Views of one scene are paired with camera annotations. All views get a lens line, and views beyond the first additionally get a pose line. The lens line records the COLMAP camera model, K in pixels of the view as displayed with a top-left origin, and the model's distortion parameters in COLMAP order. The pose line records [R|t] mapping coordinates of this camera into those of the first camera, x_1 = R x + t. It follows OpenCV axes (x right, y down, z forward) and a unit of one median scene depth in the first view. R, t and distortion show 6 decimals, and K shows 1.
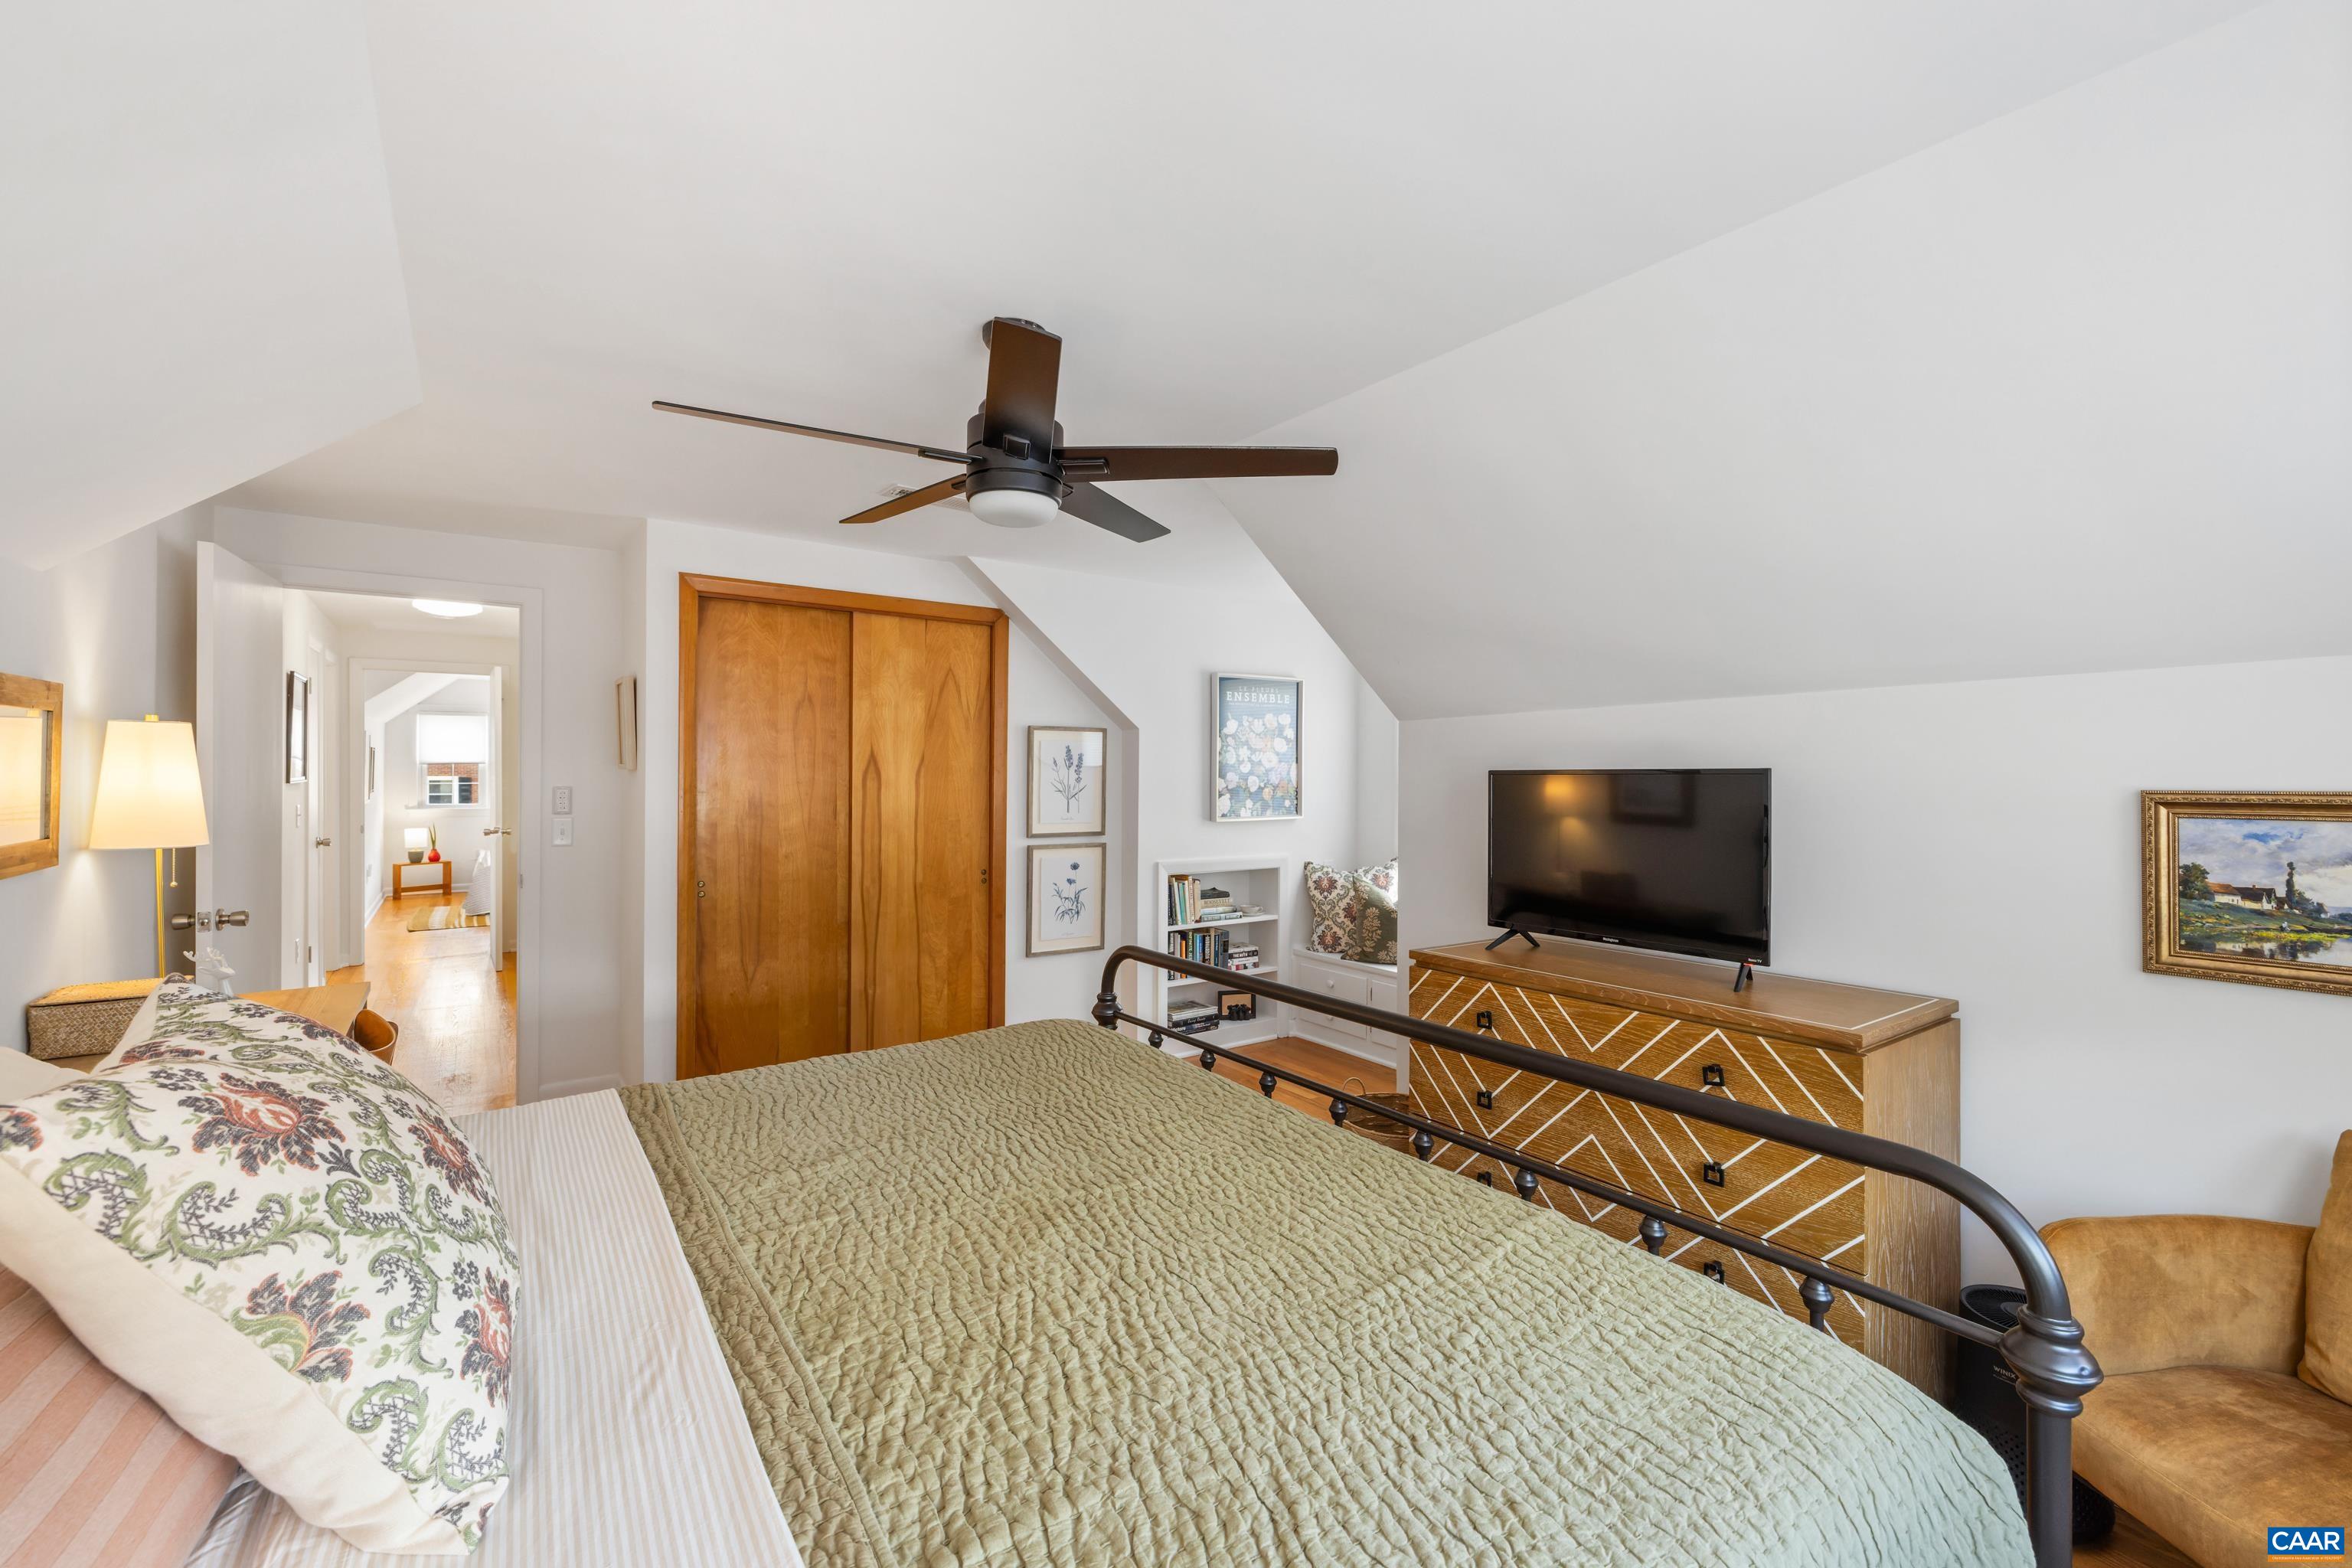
lens RADIAL K [[985.0, 0, 1176.0], [0, 985.0, 784.0], [0, 0, 1]] dist [0.002795, 0.000129]
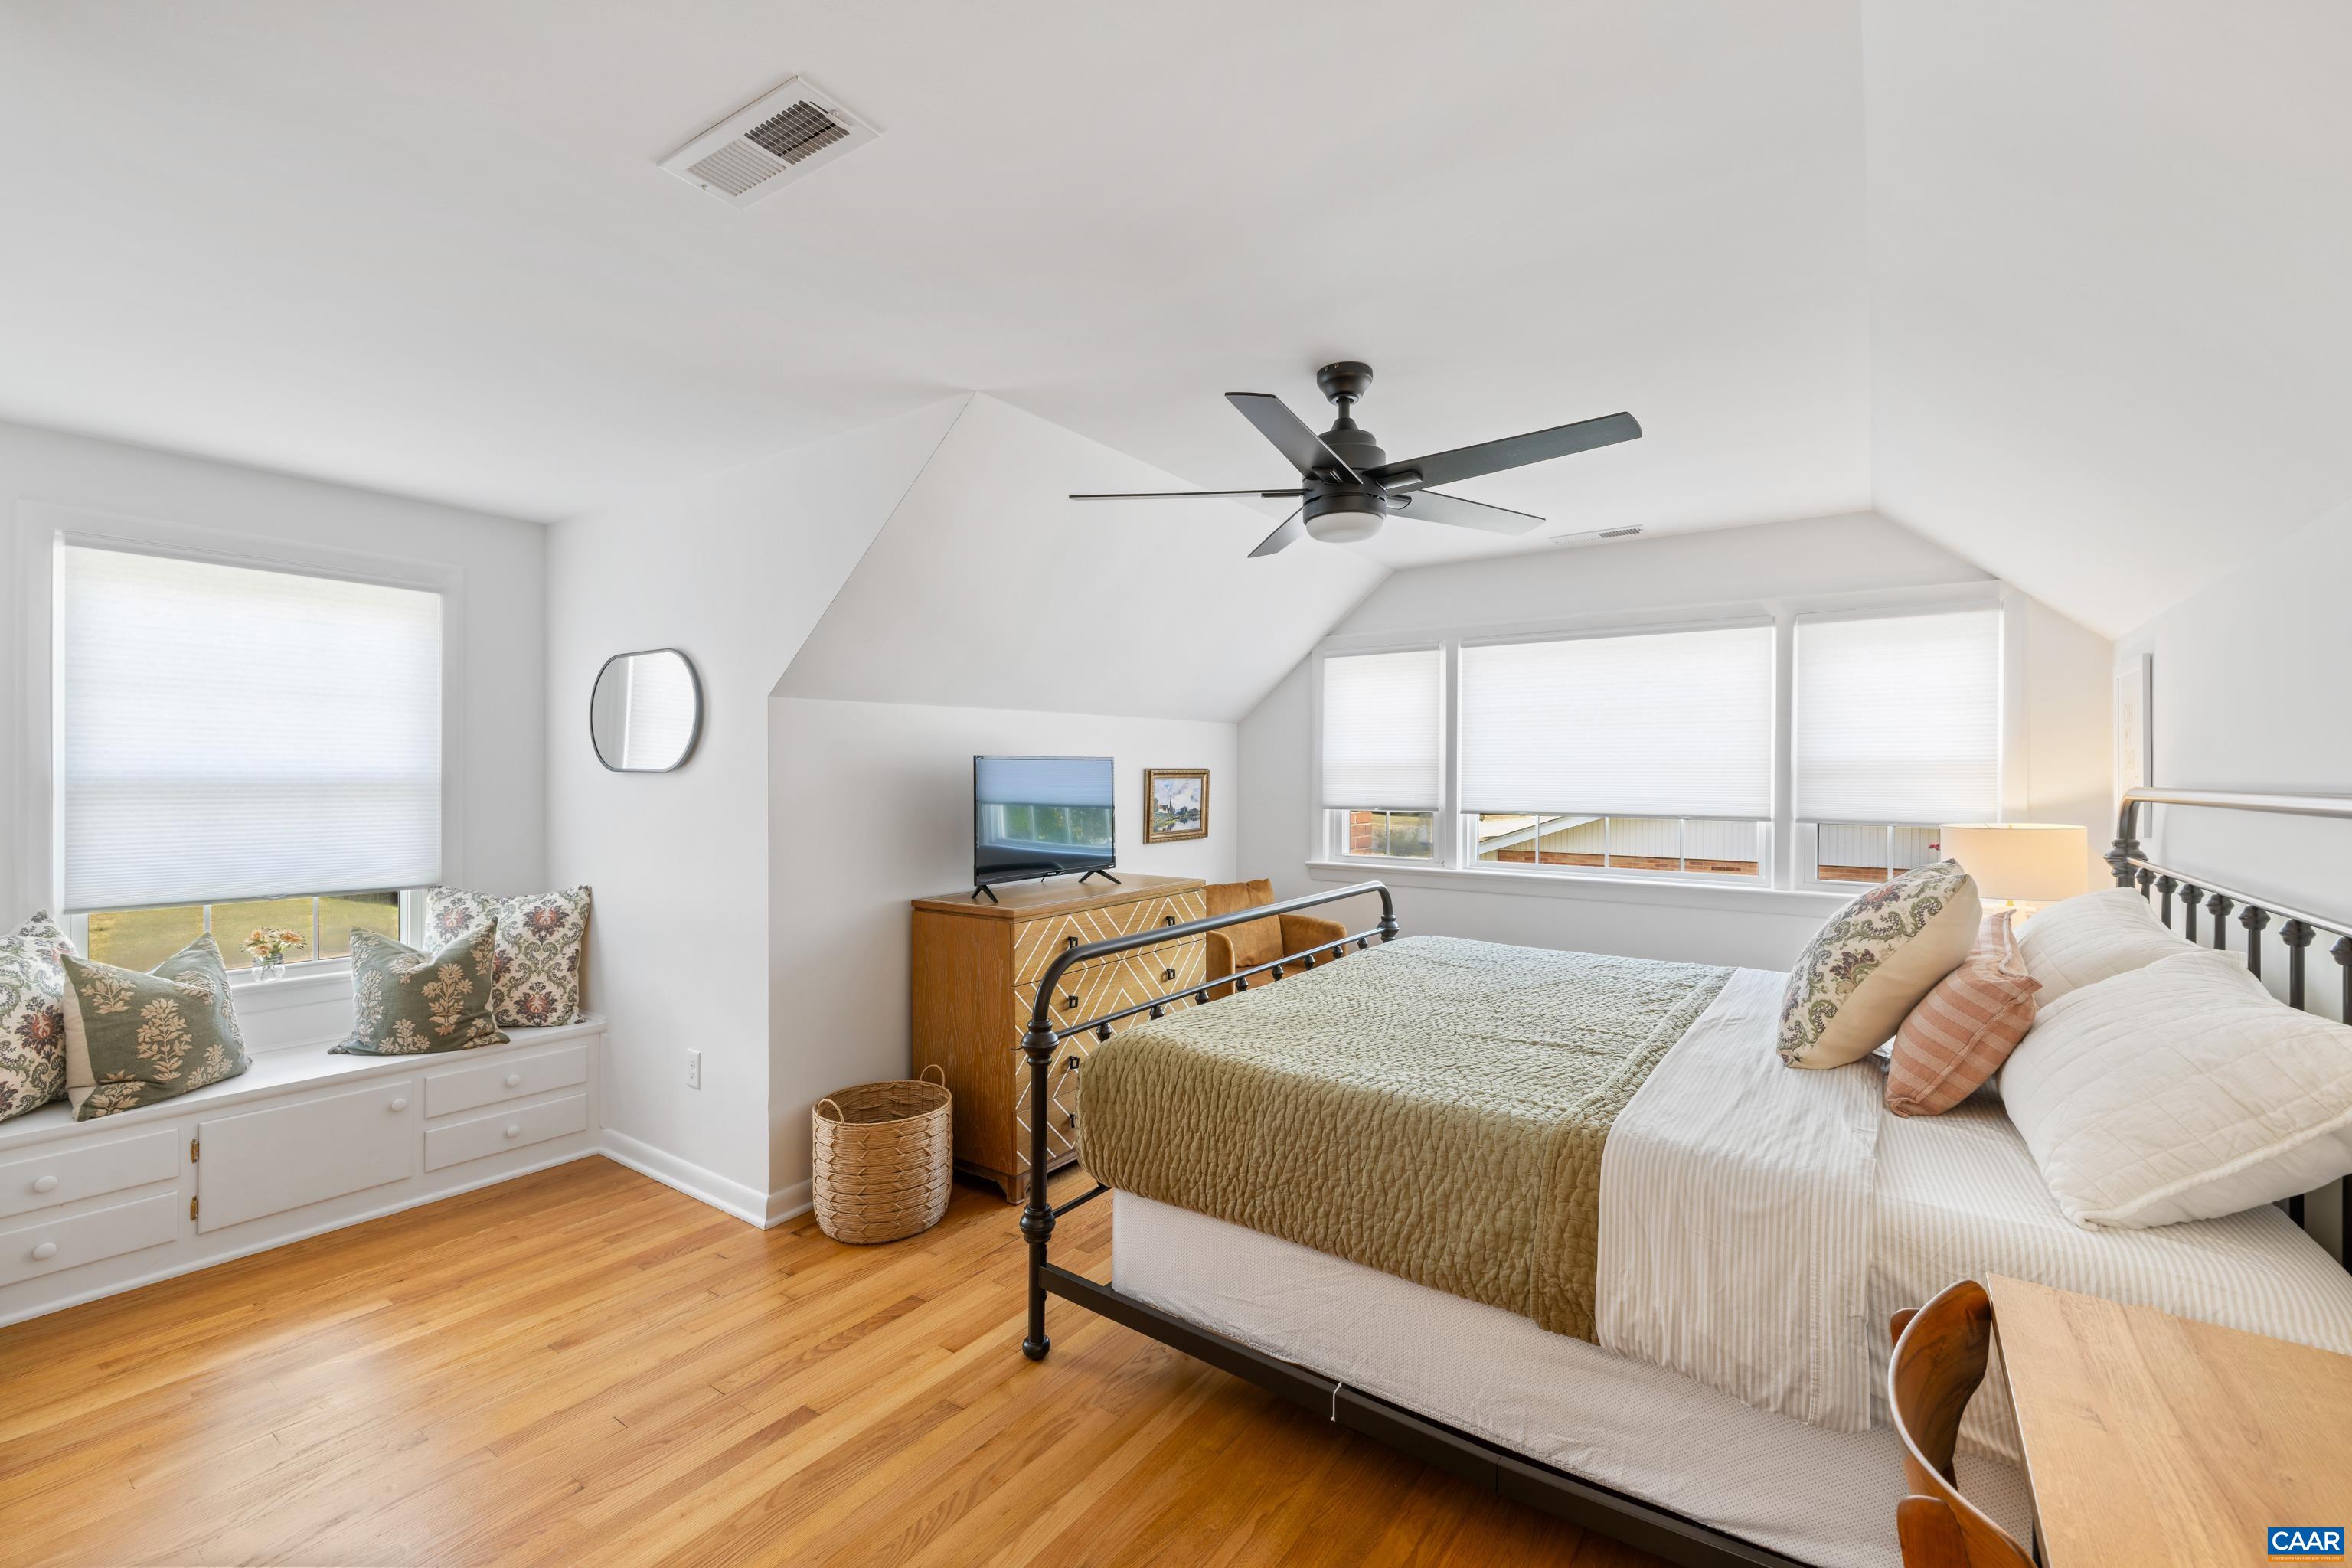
lens RADIAL K [[985.0, 0, 1176.0], [0, 985.0, 784.0], [0, 0, 1]] dist [0.002795, 0.000129]
pose [[-0.361022, -0.023669, 0.932257, -1.156071], [-0.004034, 0.999708, 0.023819, -0.012889], [-0.932548, 0.004838, -0.361012, 1.590672]]
